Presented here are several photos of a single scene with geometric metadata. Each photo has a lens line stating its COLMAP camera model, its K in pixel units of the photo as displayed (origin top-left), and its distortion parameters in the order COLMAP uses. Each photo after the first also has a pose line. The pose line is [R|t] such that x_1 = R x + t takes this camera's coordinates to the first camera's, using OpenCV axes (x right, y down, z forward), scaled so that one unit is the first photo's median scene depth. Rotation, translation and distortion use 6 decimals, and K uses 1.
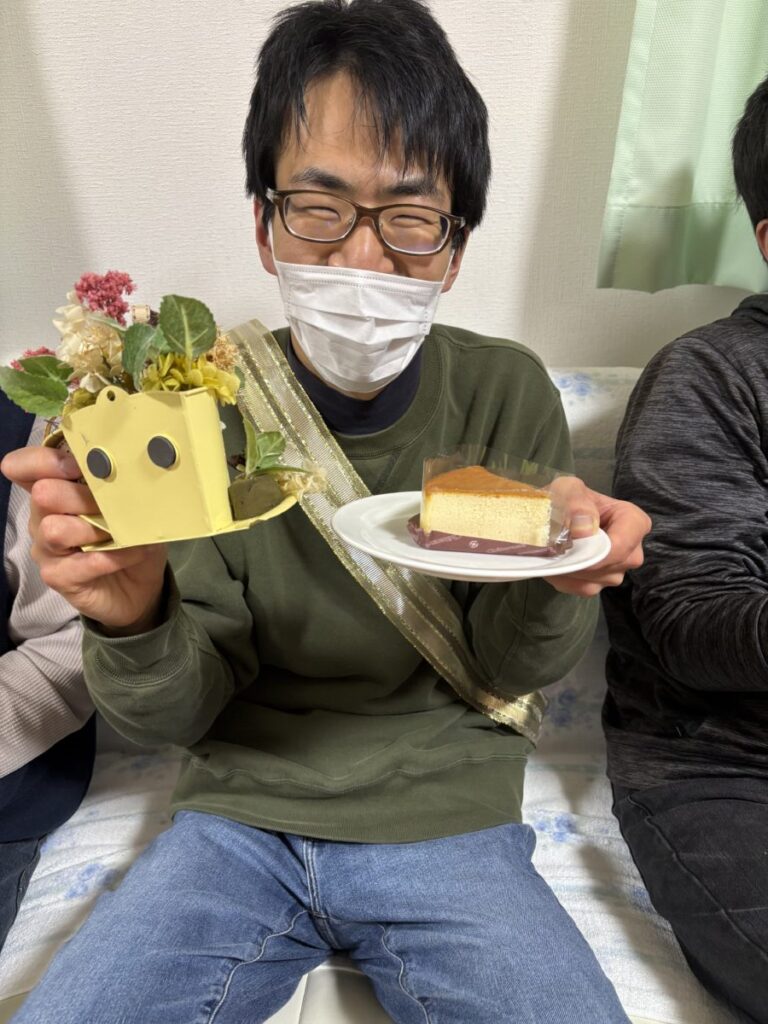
lens RADIAL K [[788.2, 0, 378.2], [0, 788.2, 516.6], [0, 0, 1]] dist [0.064565, -0.024872]
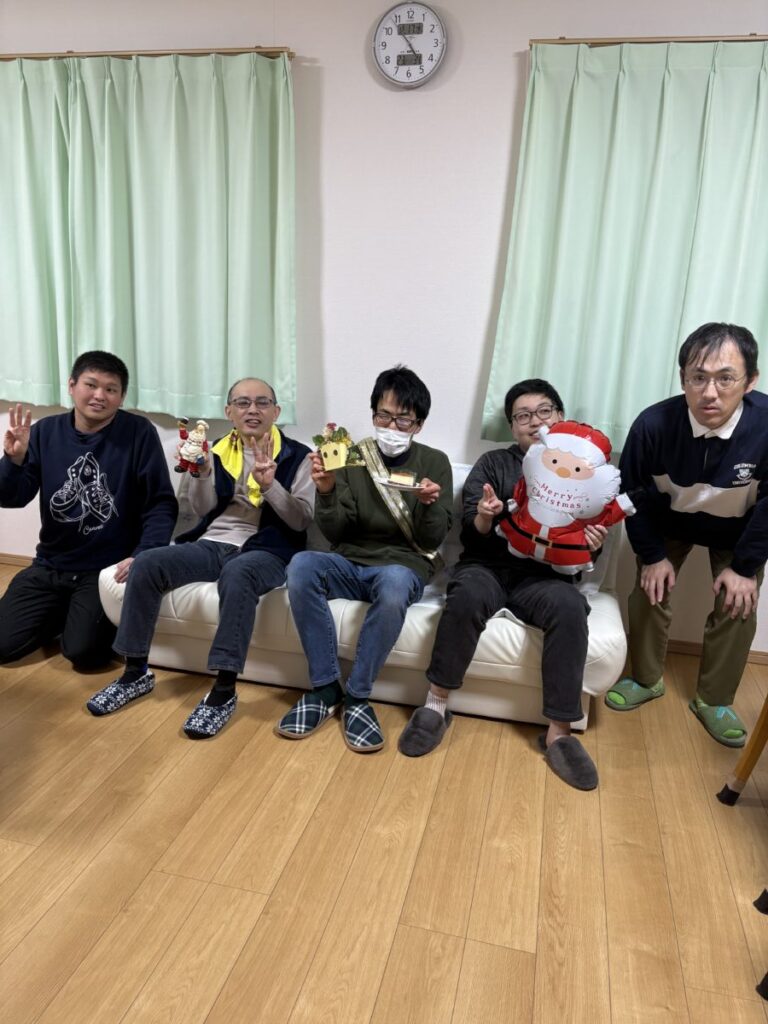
lens RADIAL K [[788.2, 0, 377.6], [0, 788.2, 506.5], [0, 0, 1]] dist [0.064565, -0.024872]
pose [[0.980248, 0.109349, -0.164794, 0.639846], [-0.135412, 0.978389, -0.156262, 0.775130], [0.144146, 0.175491, 0.973871, -3.083204]]
